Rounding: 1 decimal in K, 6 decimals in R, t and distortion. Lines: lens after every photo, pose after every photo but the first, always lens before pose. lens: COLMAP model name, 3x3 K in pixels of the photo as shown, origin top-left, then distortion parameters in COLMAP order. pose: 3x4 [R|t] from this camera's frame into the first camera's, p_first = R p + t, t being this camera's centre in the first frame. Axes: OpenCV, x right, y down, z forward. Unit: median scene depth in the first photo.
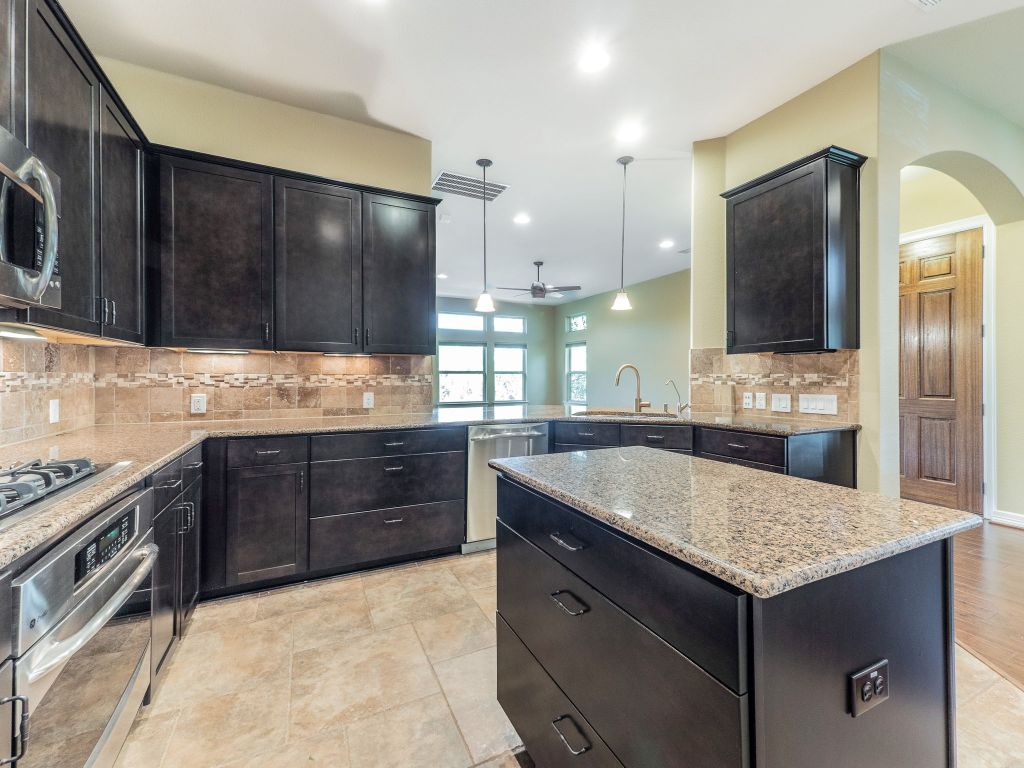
lens RADIAL K [[429.8, 0, 520.3], [0, 429.8, 376.1], [0, 0, 1]] dist [0.011934, -0.000033]
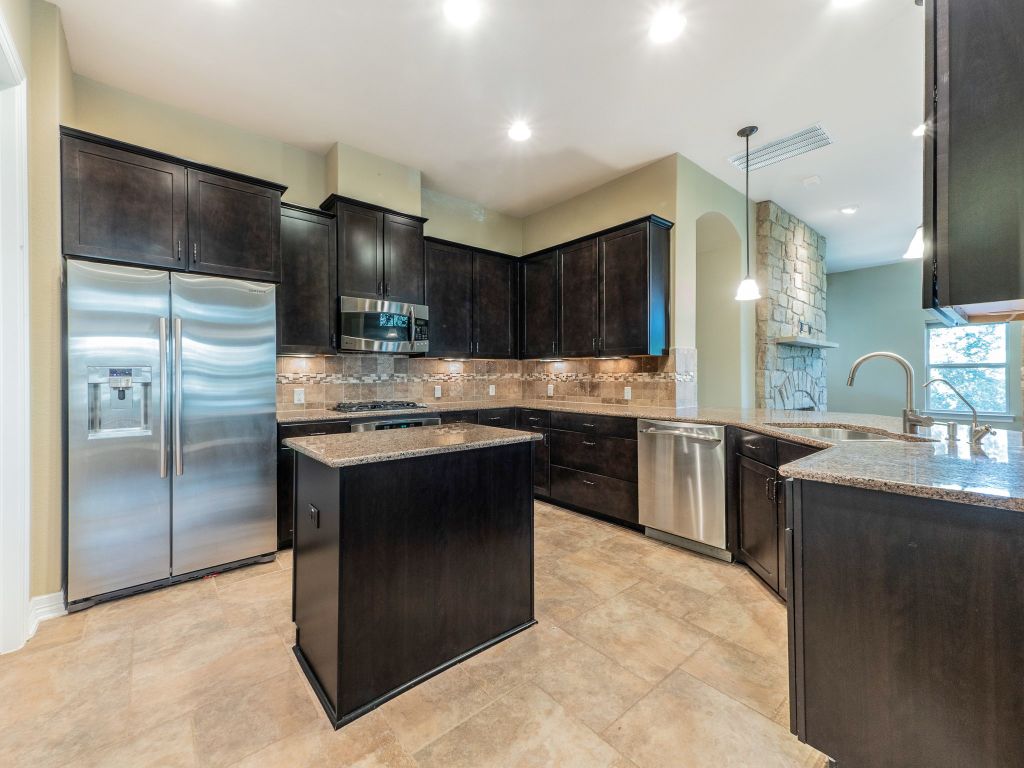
lens RADIAL K [[429.8, 0, 507.1], [0, 429.8, 377.2], [0, 0, 1]] dist [0.011934, -0.000033]
pose [[0.231624, 0.000447, -0.972805, 0.840440], [0.006471, 0.999977, 0.002000, 0.005252], [0.972784, -0.006758, 0.231616, 0.397484]]
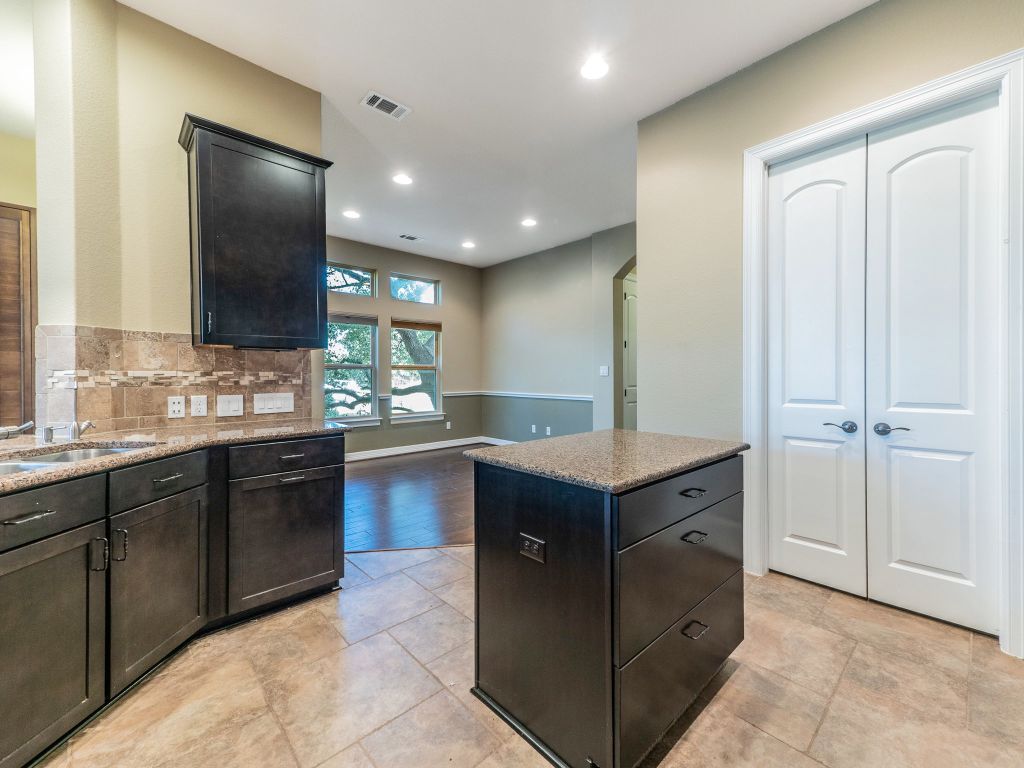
lens RADIAL K [[429.8, 0, 521.7], [0, 429.8, 379.6], [0, 0, 1]] dist [0.011934, -0.000033]
pose [[-0.302697, -0.007755, 0.953055, -0.377719], [-0.002251, 0.999970, 0.007422, 0.003330], [-0.953084, 0.000101, -0.302705, 0.711327]]
